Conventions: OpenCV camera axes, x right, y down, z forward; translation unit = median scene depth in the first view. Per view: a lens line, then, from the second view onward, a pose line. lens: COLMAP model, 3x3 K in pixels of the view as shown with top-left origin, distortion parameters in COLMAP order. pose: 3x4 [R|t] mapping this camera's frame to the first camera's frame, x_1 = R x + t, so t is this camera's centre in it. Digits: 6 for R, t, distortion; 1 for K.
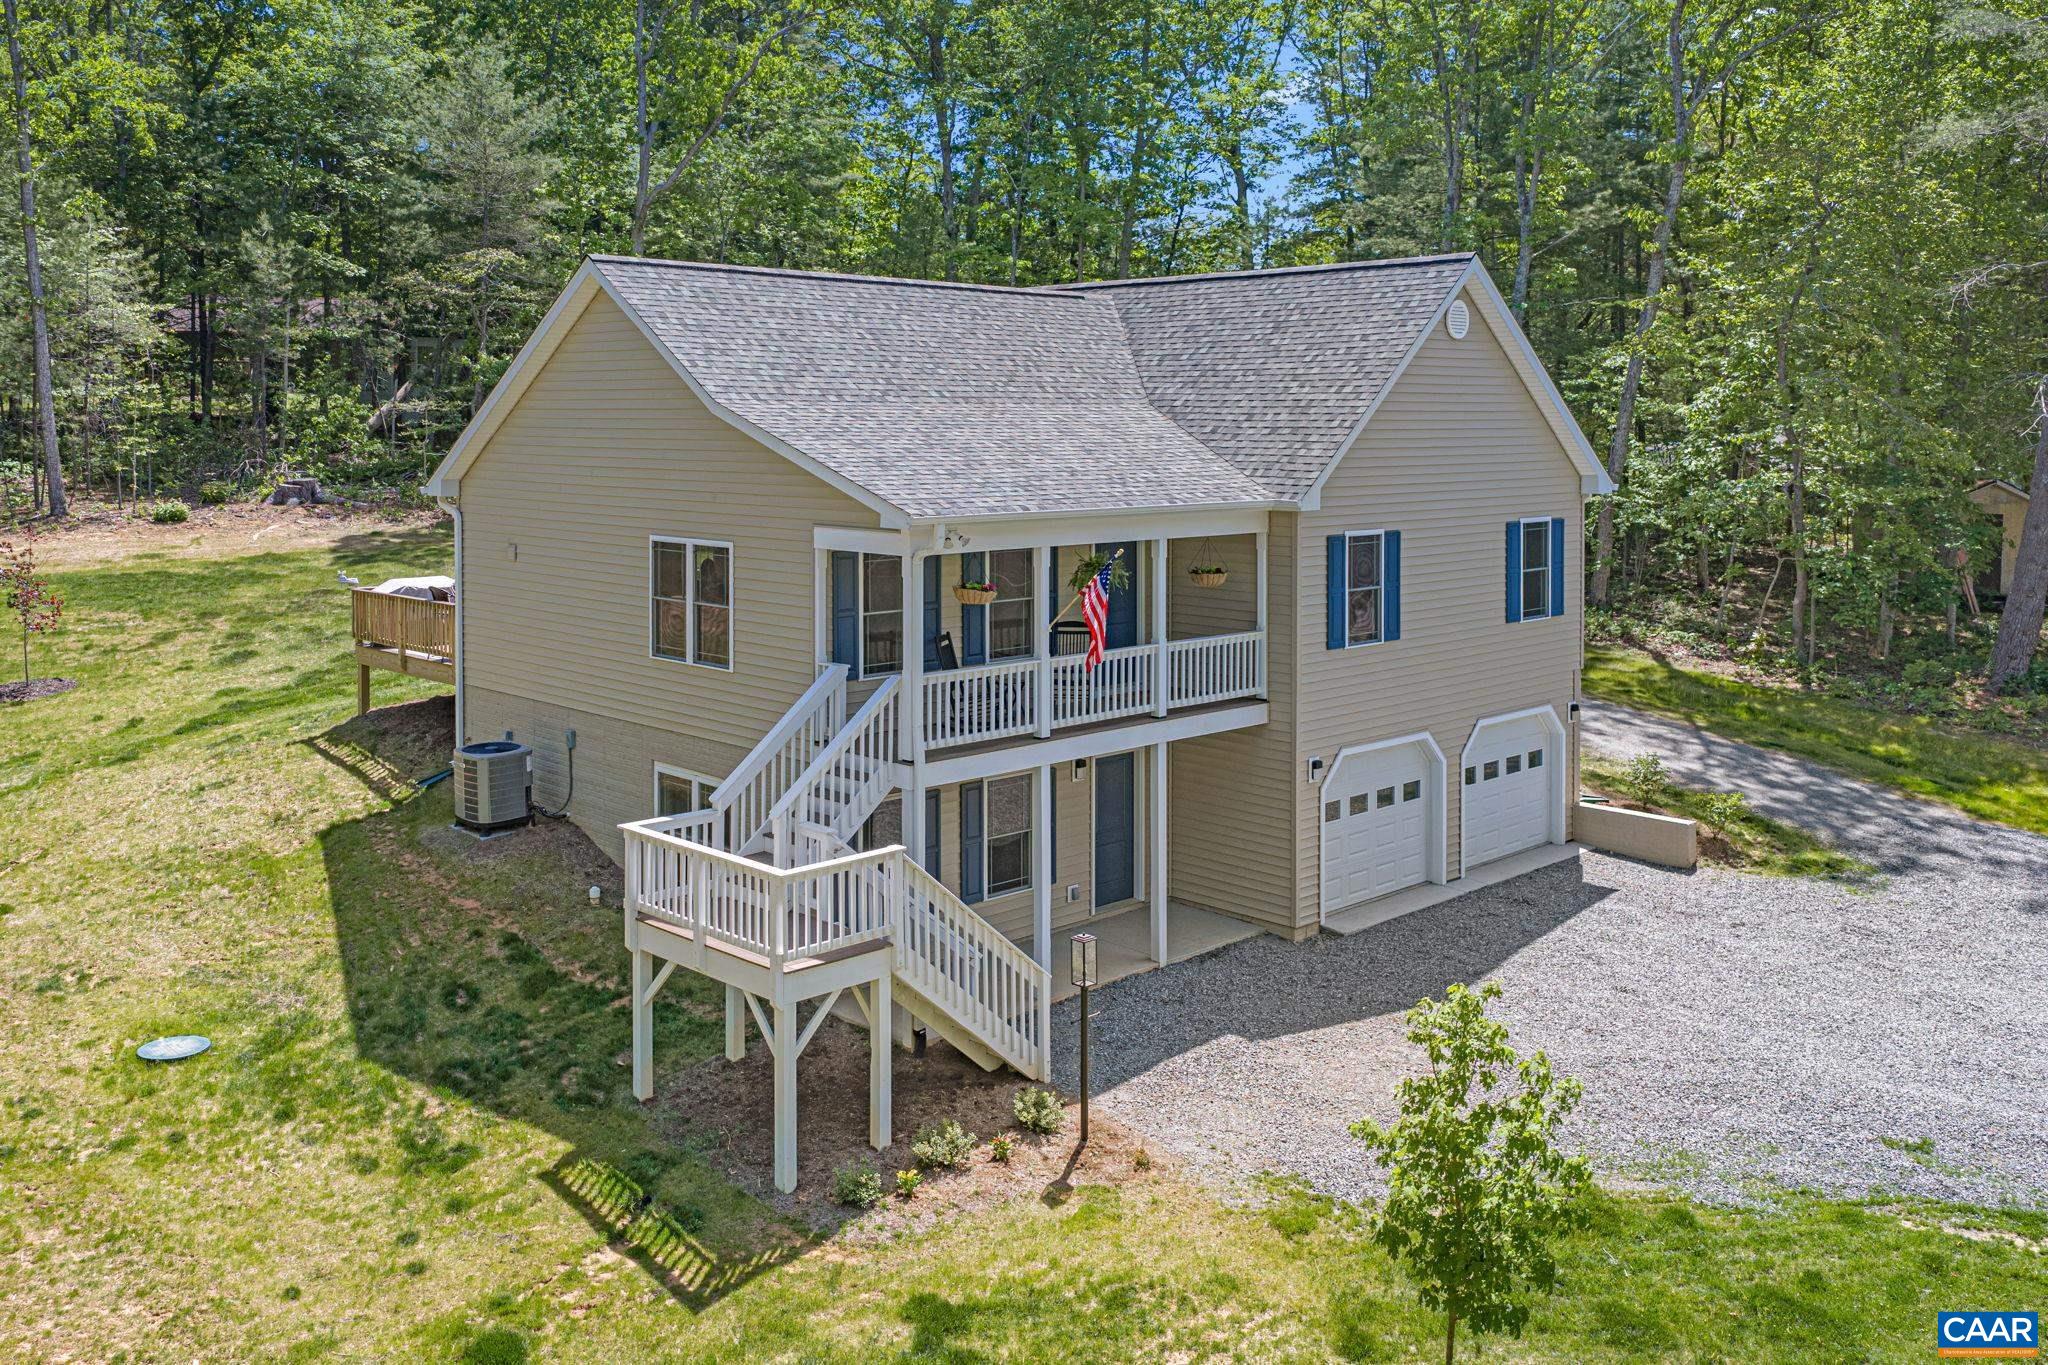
lens RADIAL K [[1733.1, 0, 986.9], [0, 1733.1, 479.7], [0, 0, 1]] dist [0.022409, -0.032052]
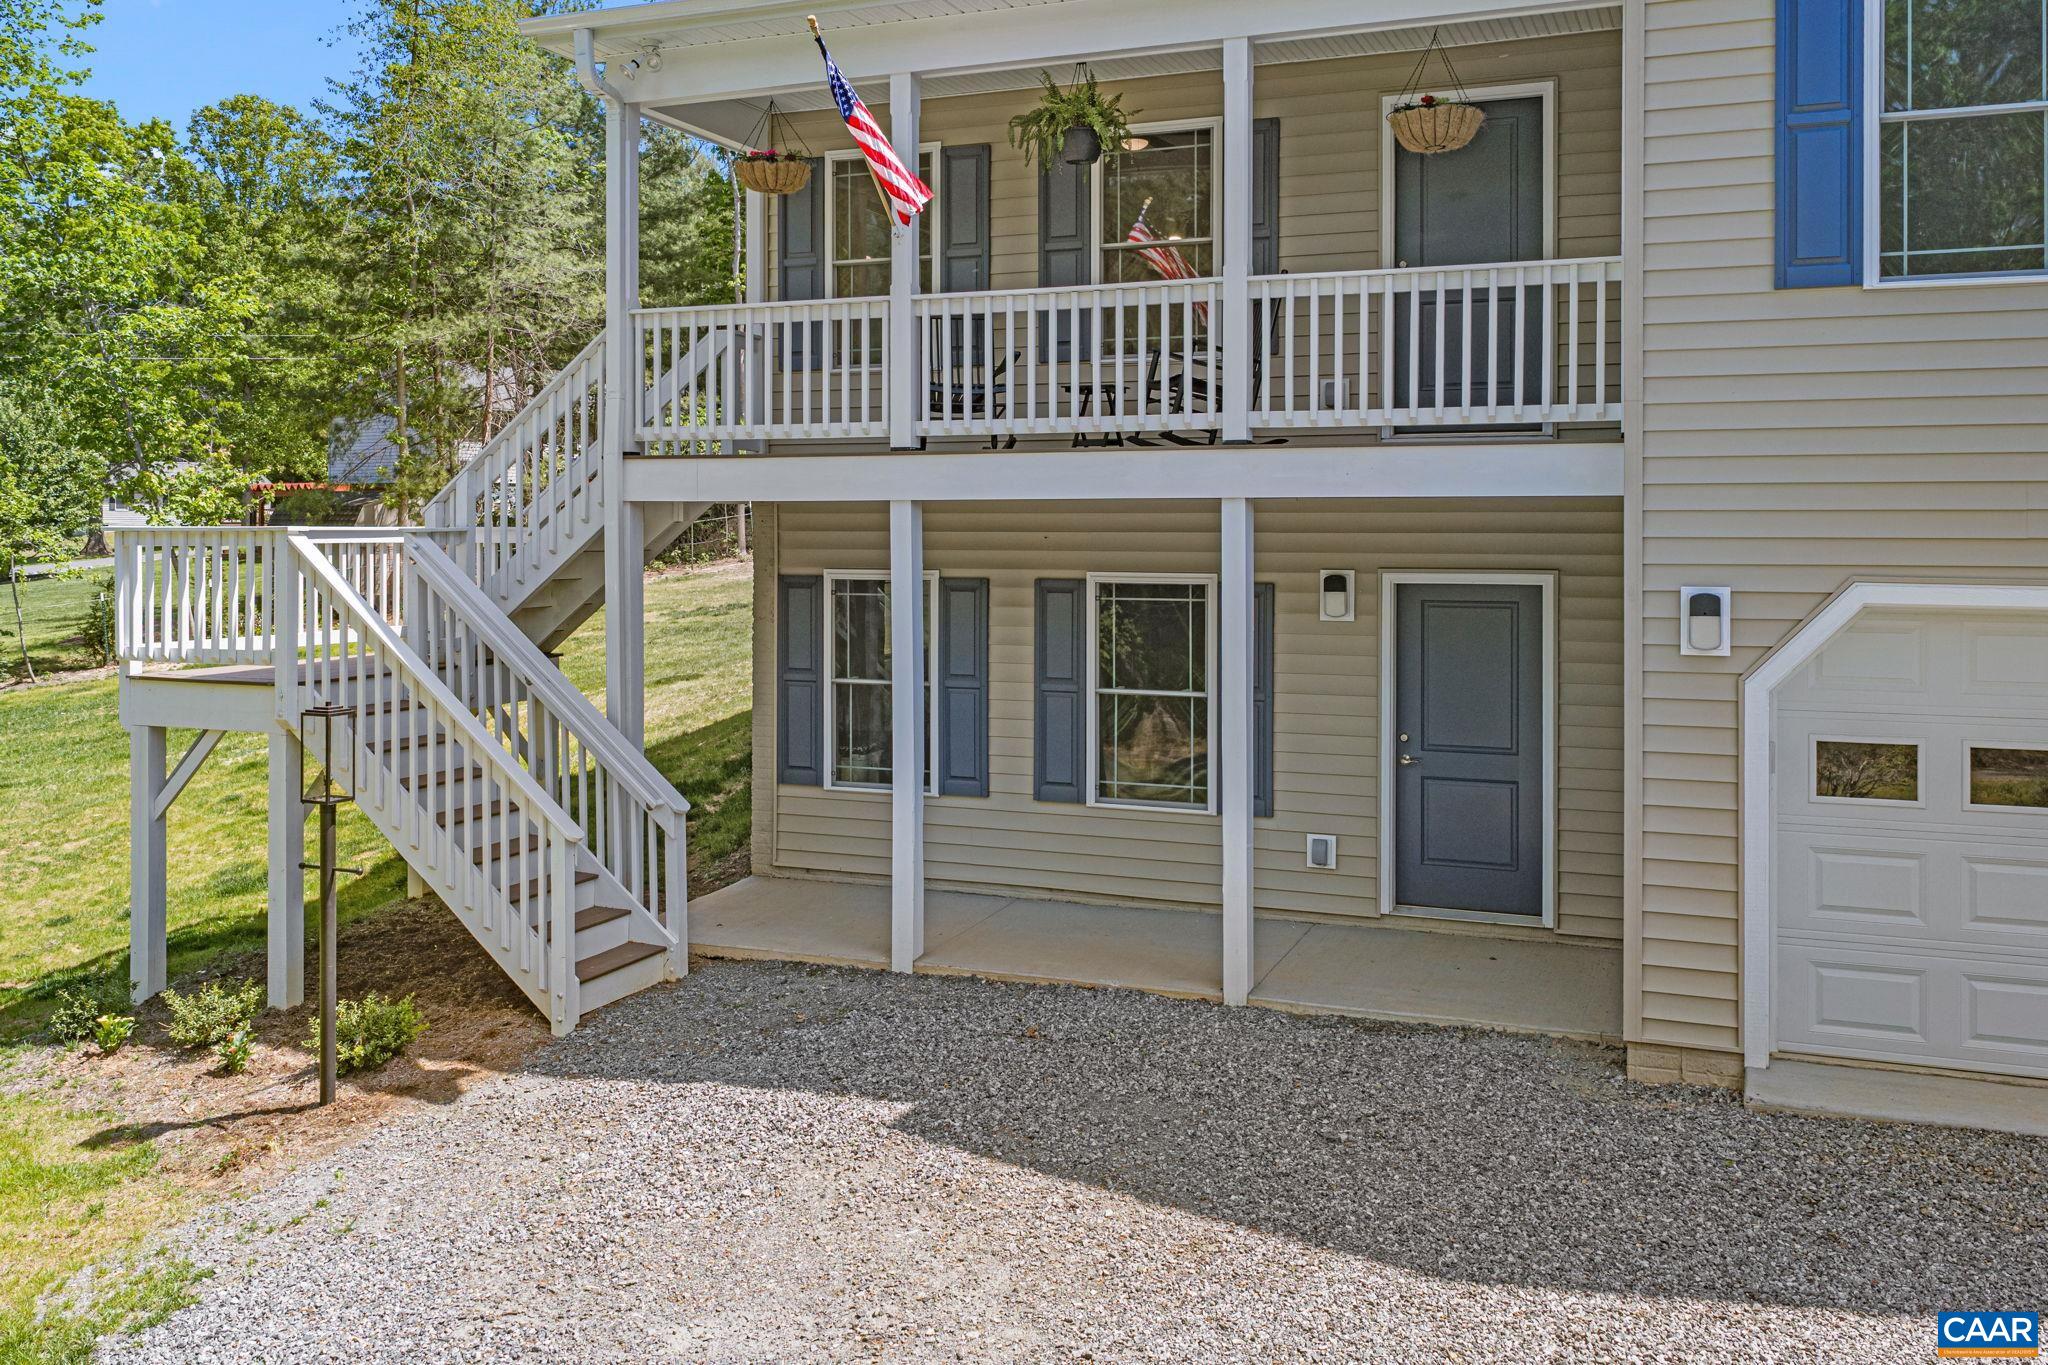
lens RADIAL K [[1733.1, 0, 1034.5], [0, 1733.1, 534.2], [0, 0, 1]] dist [0.022409, -0.032052]
pose [[0.421341, 0.007031, -0.906875, 0.451047], [-0.028009, 0.999594, -0.005264, 0.153300], [0.906470, 0.027618, 0.421367, 0.715833]]
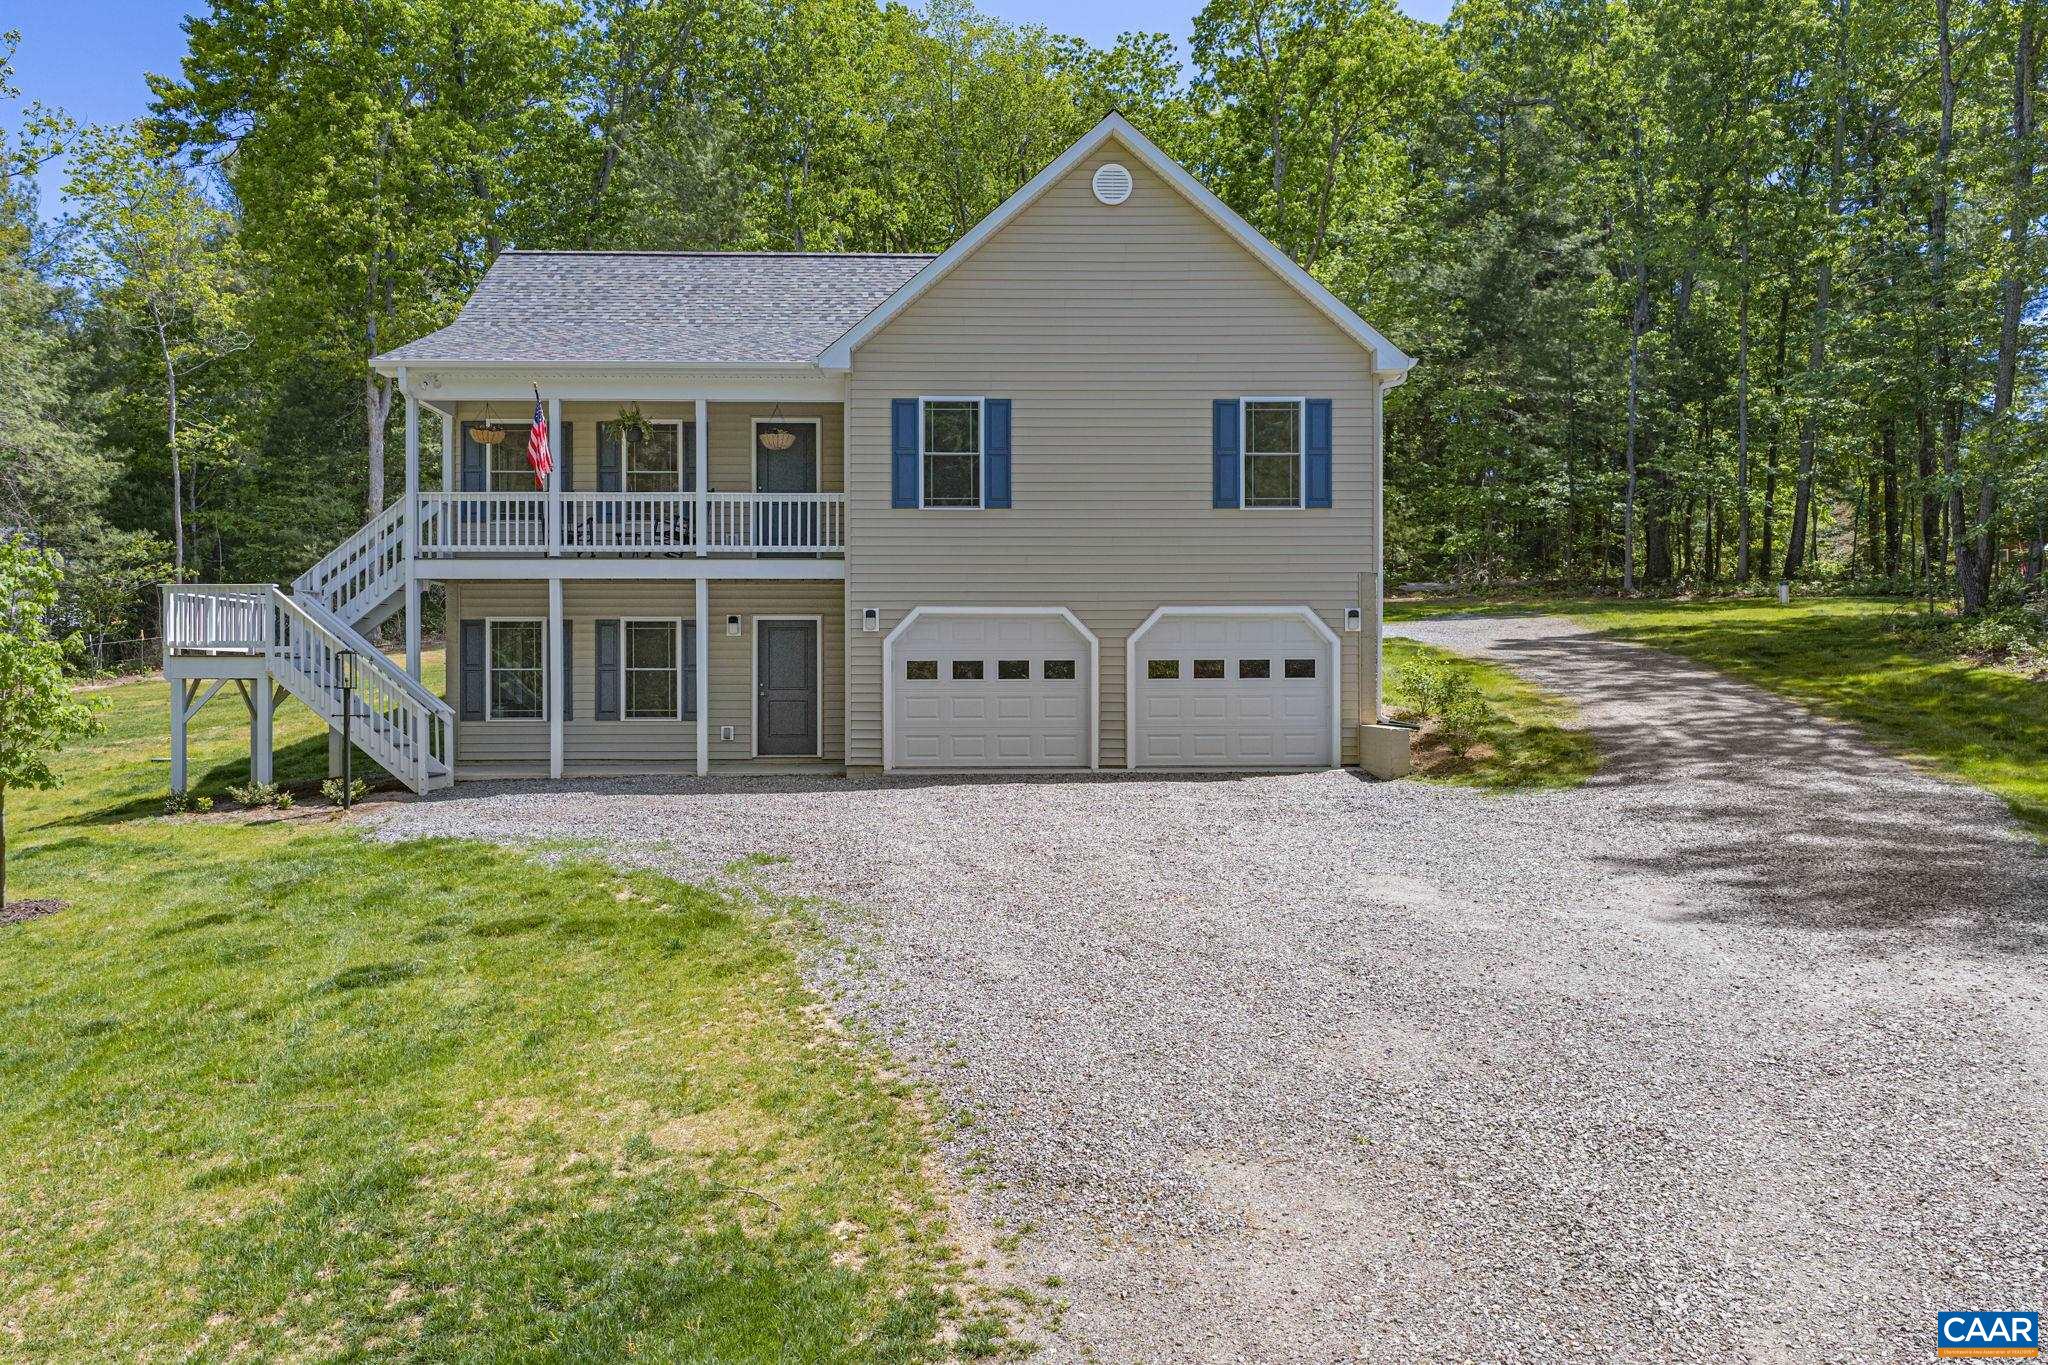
lens RADIAL K [[1733.1, 0, 1023.6], [0, 1733.1, 699.4], [0, 0, 1]] dist [0.022409, -0.032052]
pose [[0.747092, 0.003545, -0.664711, 0.950239], [-0.019857, 0.999659, -0.016987, 0.229251], [0.664424, 0.025890, 0.746907, 0.272329]]
